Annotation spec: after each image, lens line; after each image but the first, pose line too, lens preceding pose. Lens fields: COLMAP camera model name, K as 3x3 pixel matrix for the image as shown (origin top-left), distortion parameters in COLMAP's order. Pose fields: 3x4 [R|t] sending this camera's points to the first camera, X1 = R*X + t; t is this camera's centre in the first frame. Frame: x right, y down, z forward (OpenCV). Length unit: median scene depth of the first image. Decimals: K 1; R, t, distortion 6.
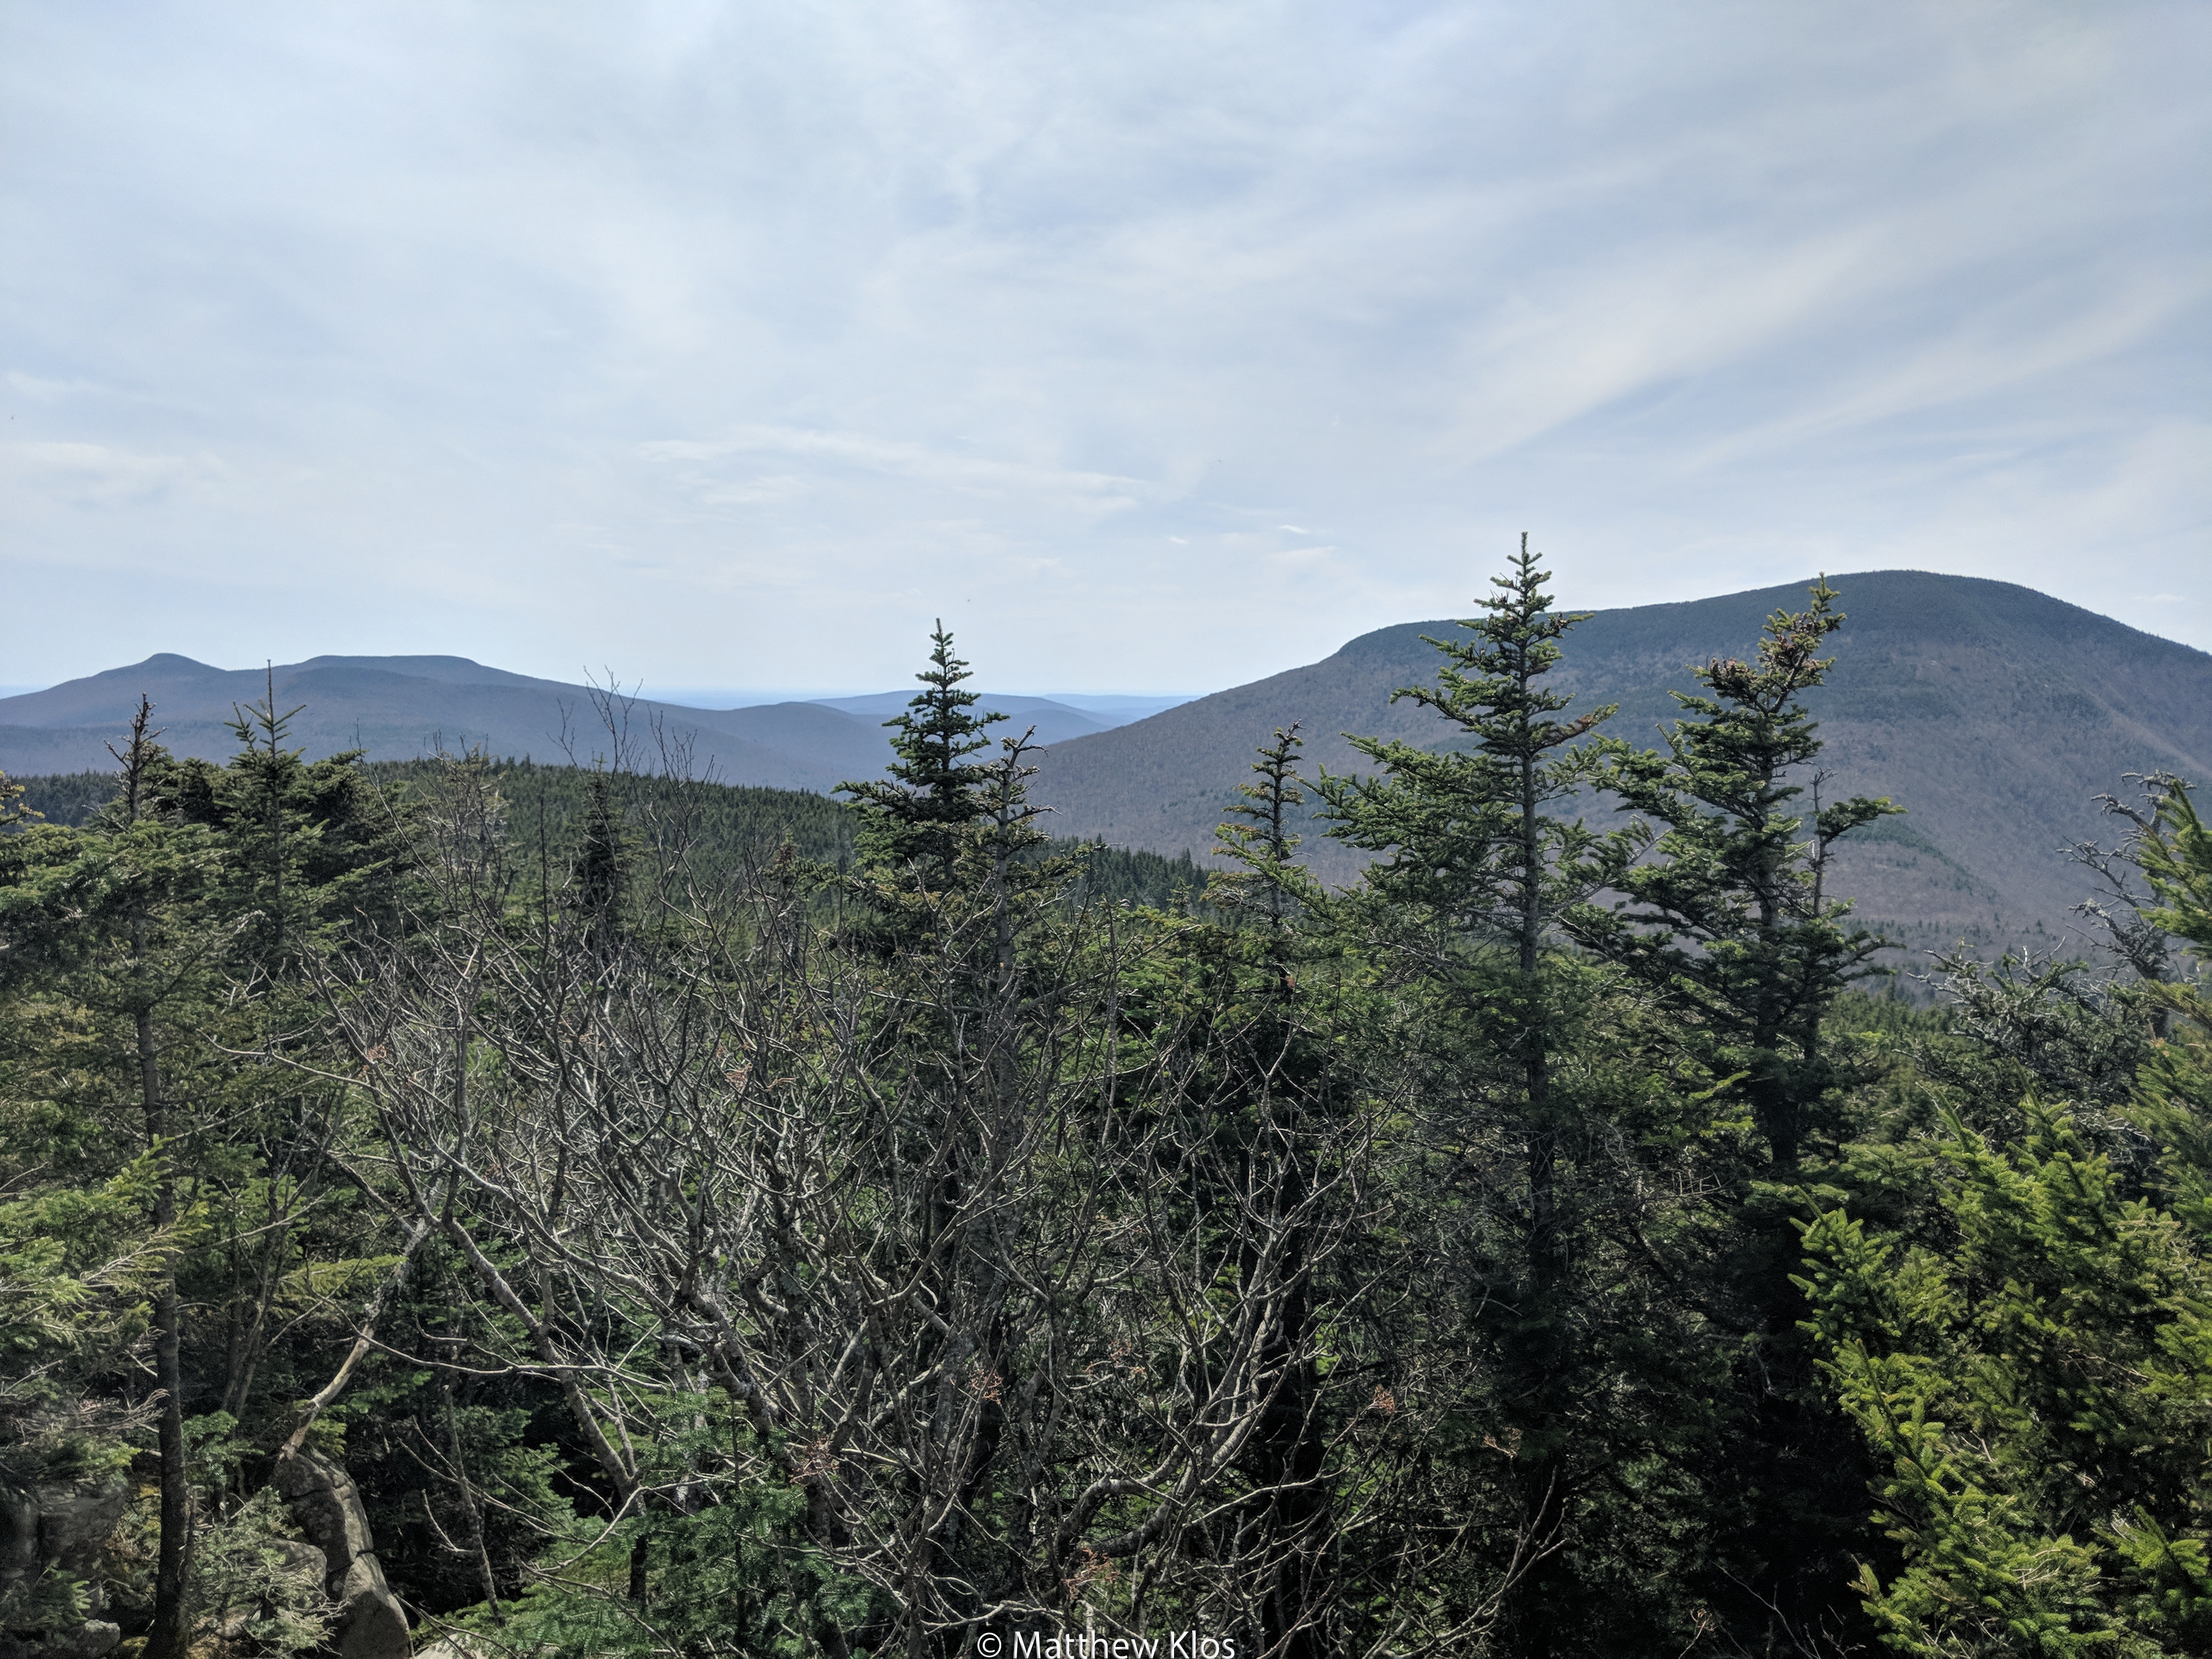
lens RADIAL K [[1759.2, 0, 1074.3], [0, 1759.2, 806.9], [0, 0, 1]] dist [0.050652, -0.083199]
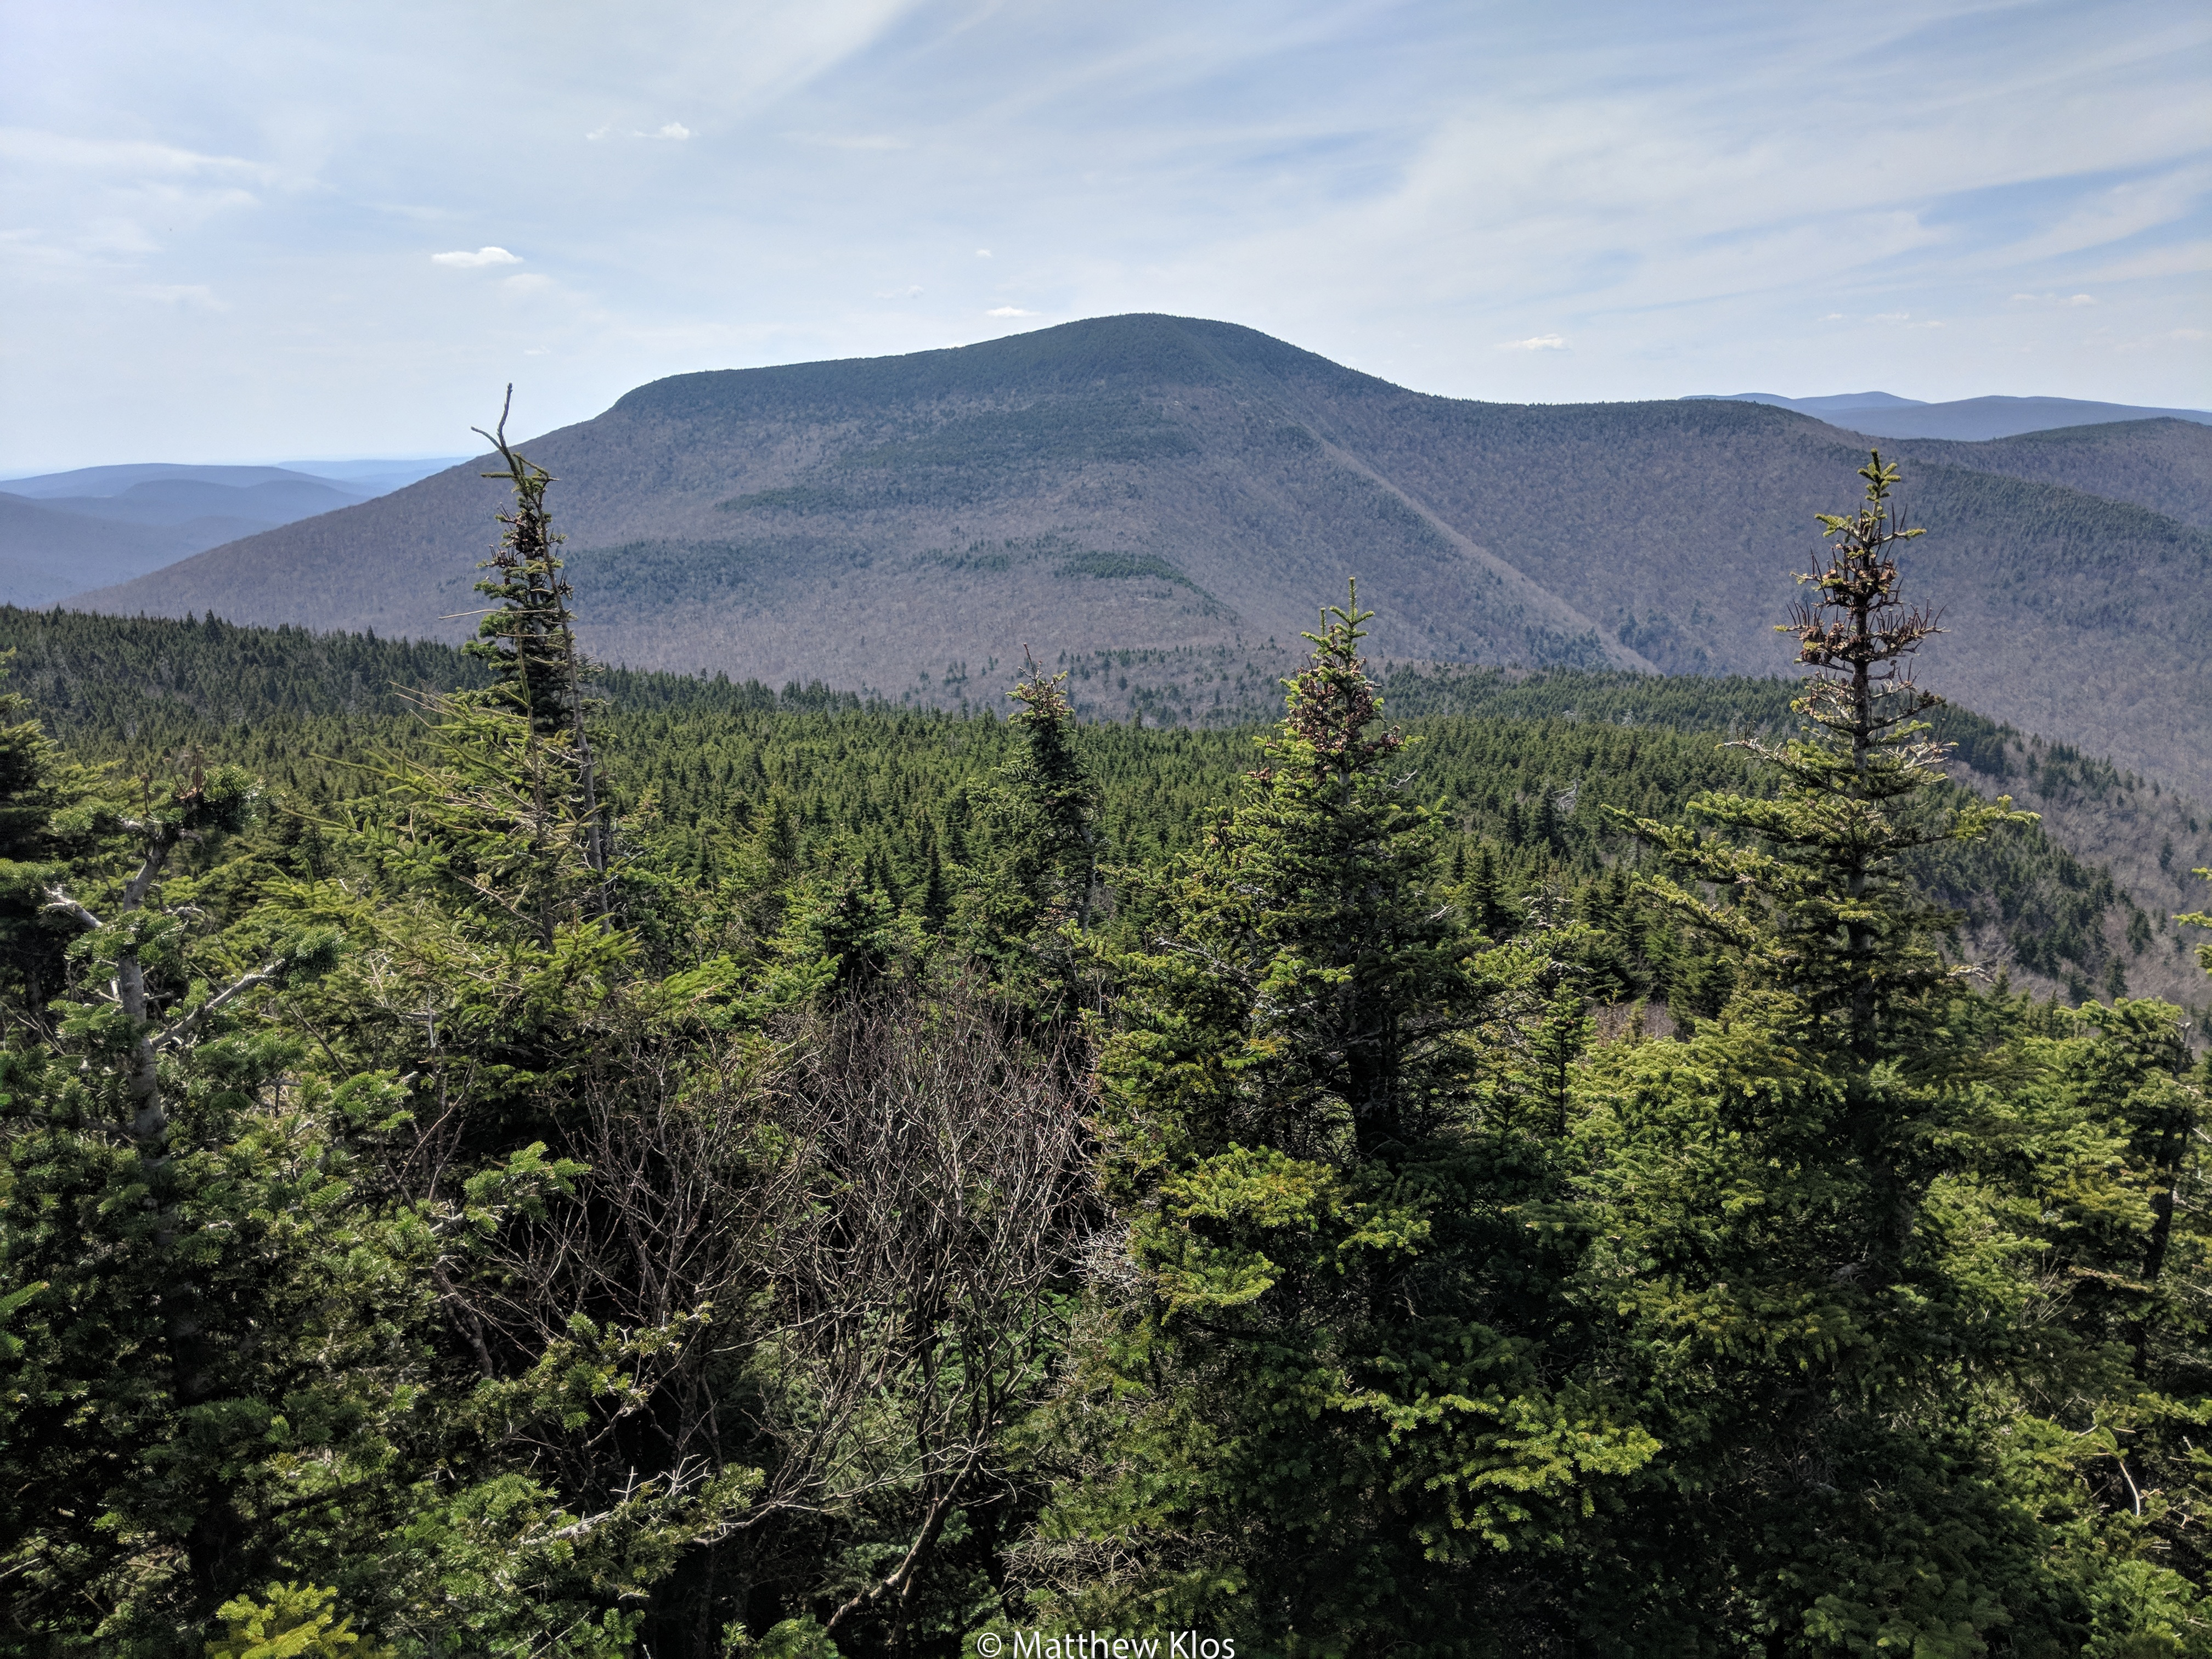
lens RADIAL K [[1759.2, 0, 1112.4], [0, 1759.2, 868.6], [0, 0, 1]] dist [0.050652, -0.083199]
pose [[0.914343, -0.133478, 0.382310, 0.470430], [0.067537, 0.981155, 0.181033, -0.205584], [-0.399269, -0.139706, 0.906127, 3.262390]]
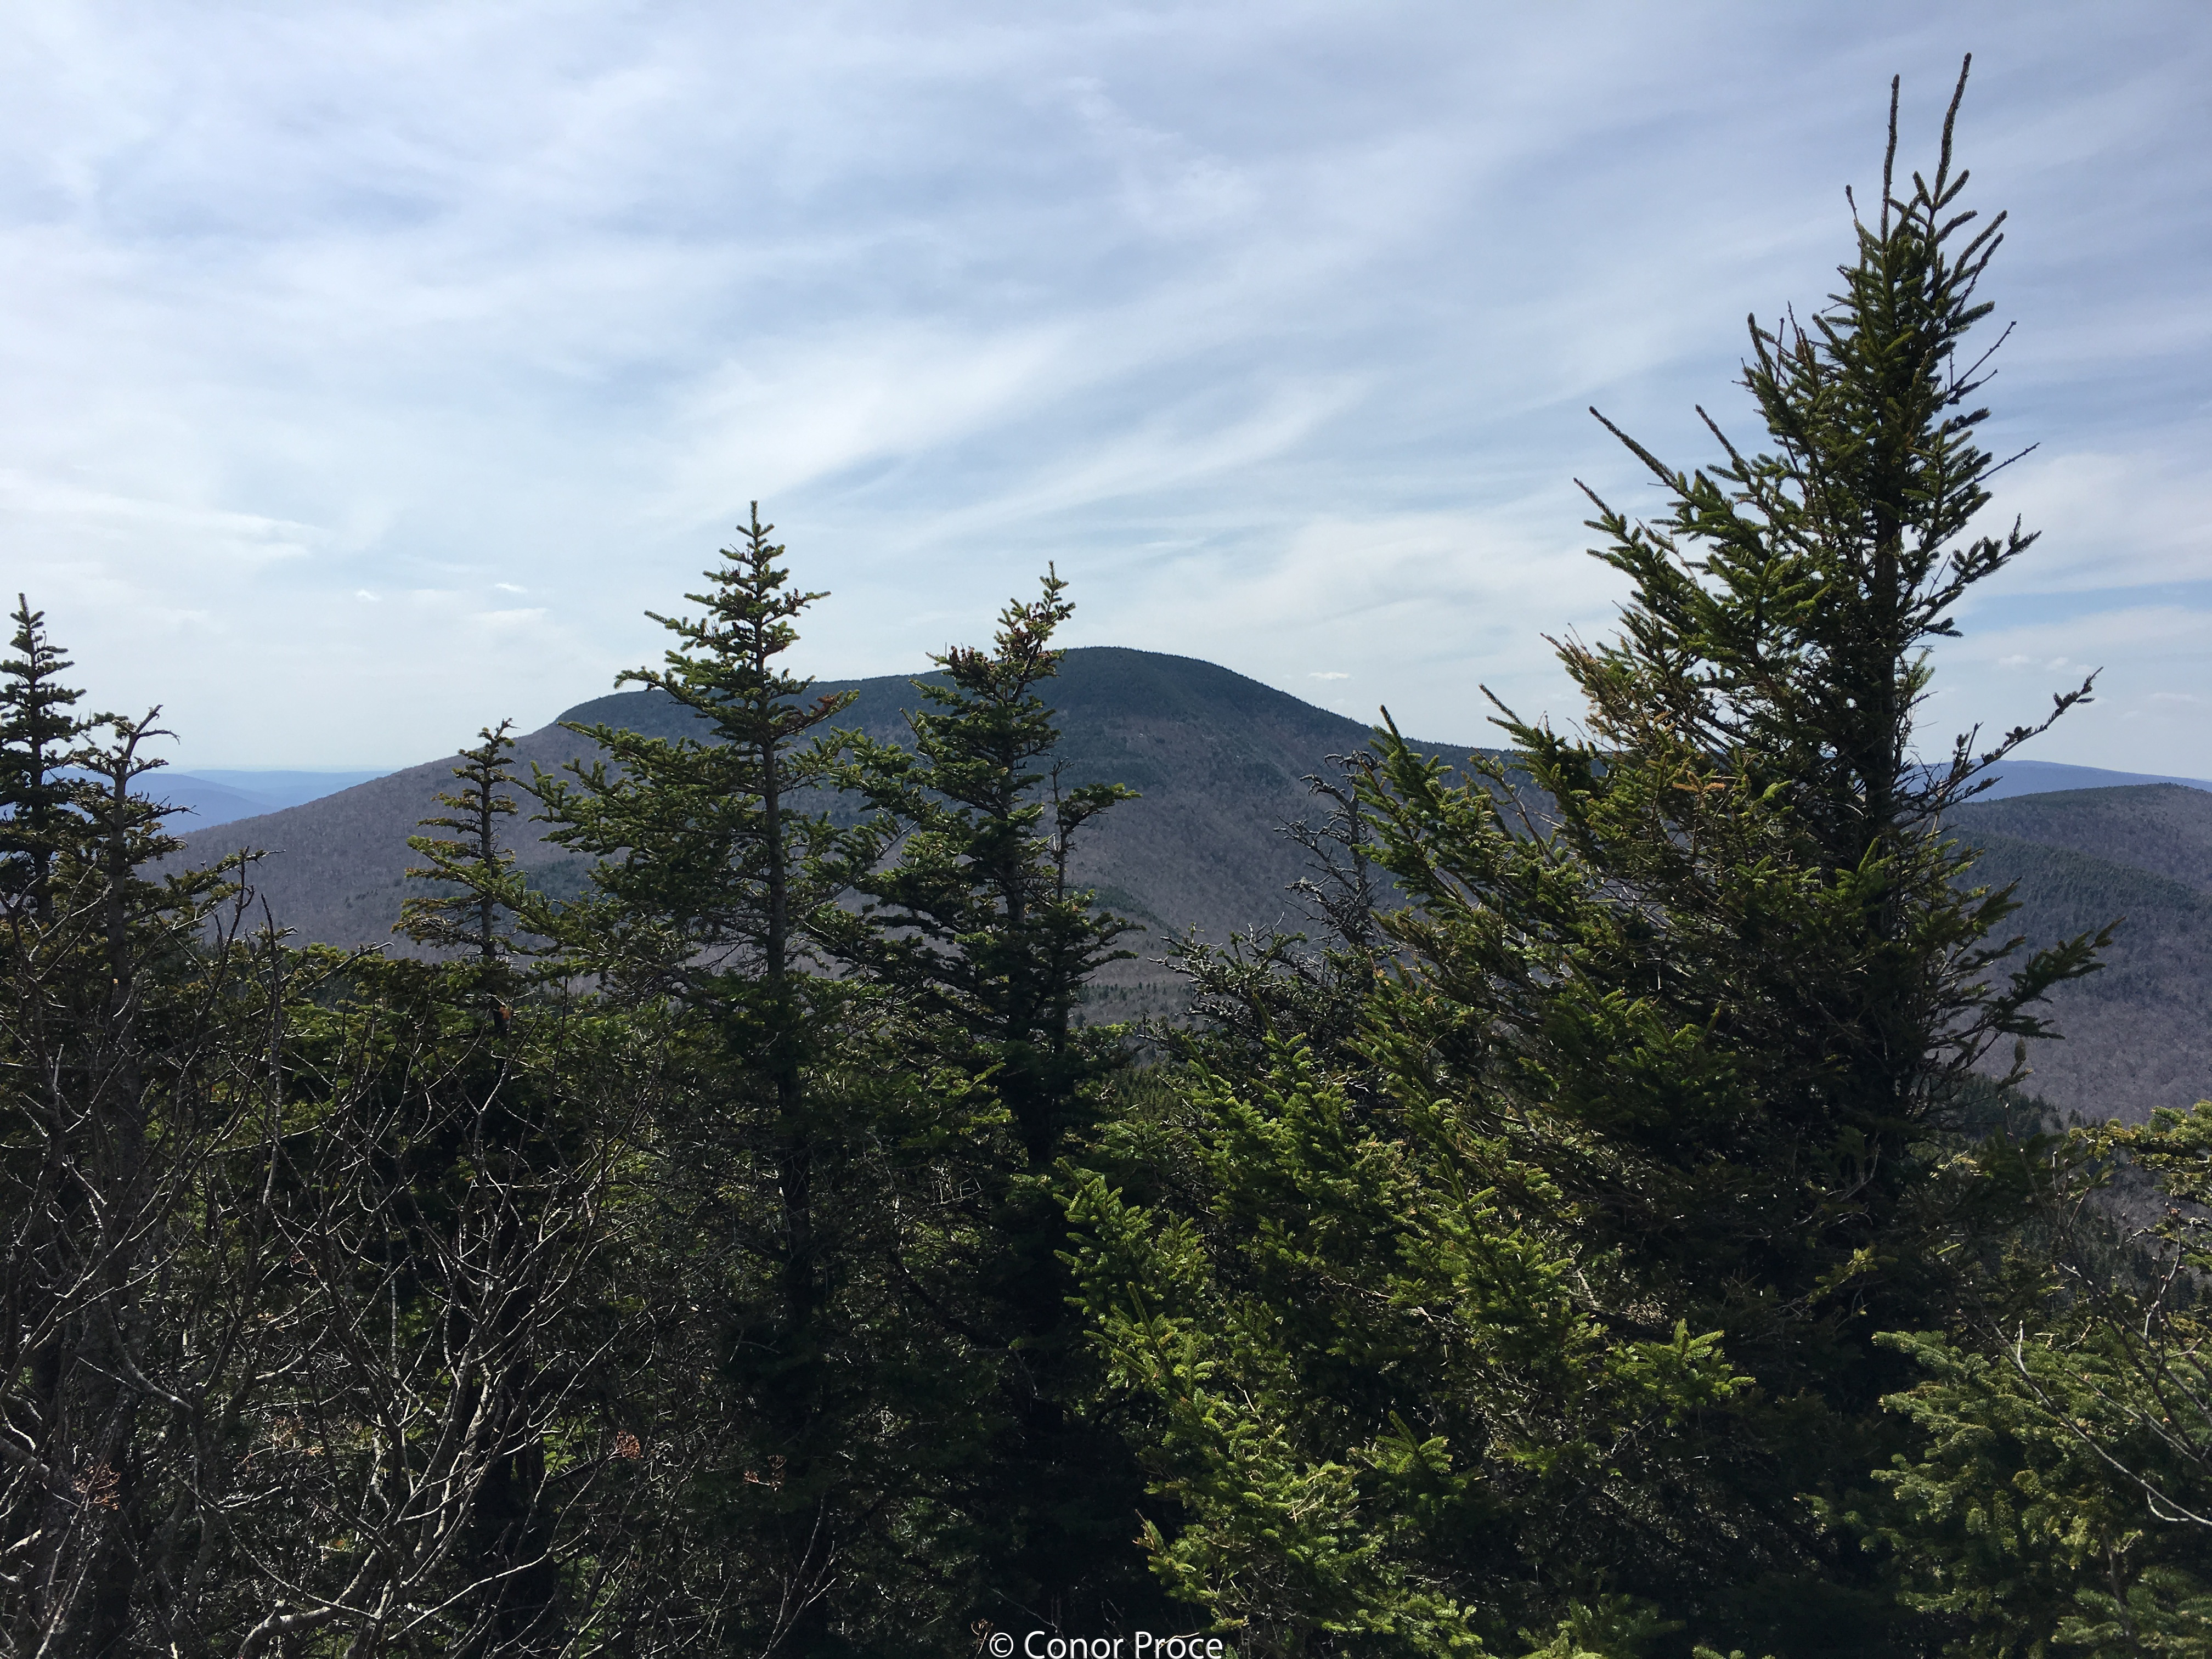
lens RADIAL K [[1880.8, 0, 1073.6], [0, 1880.8, 807.6], [0, 0, 1]] dist [0.078632, -0.100851]
pose [[0.915501, -0.019395, 0.401849, 0.007860], [0.037051, 0.998657, -0.036211, 0.044974], [-0.400607, 0.048041, 0.914990, 0.041903]]
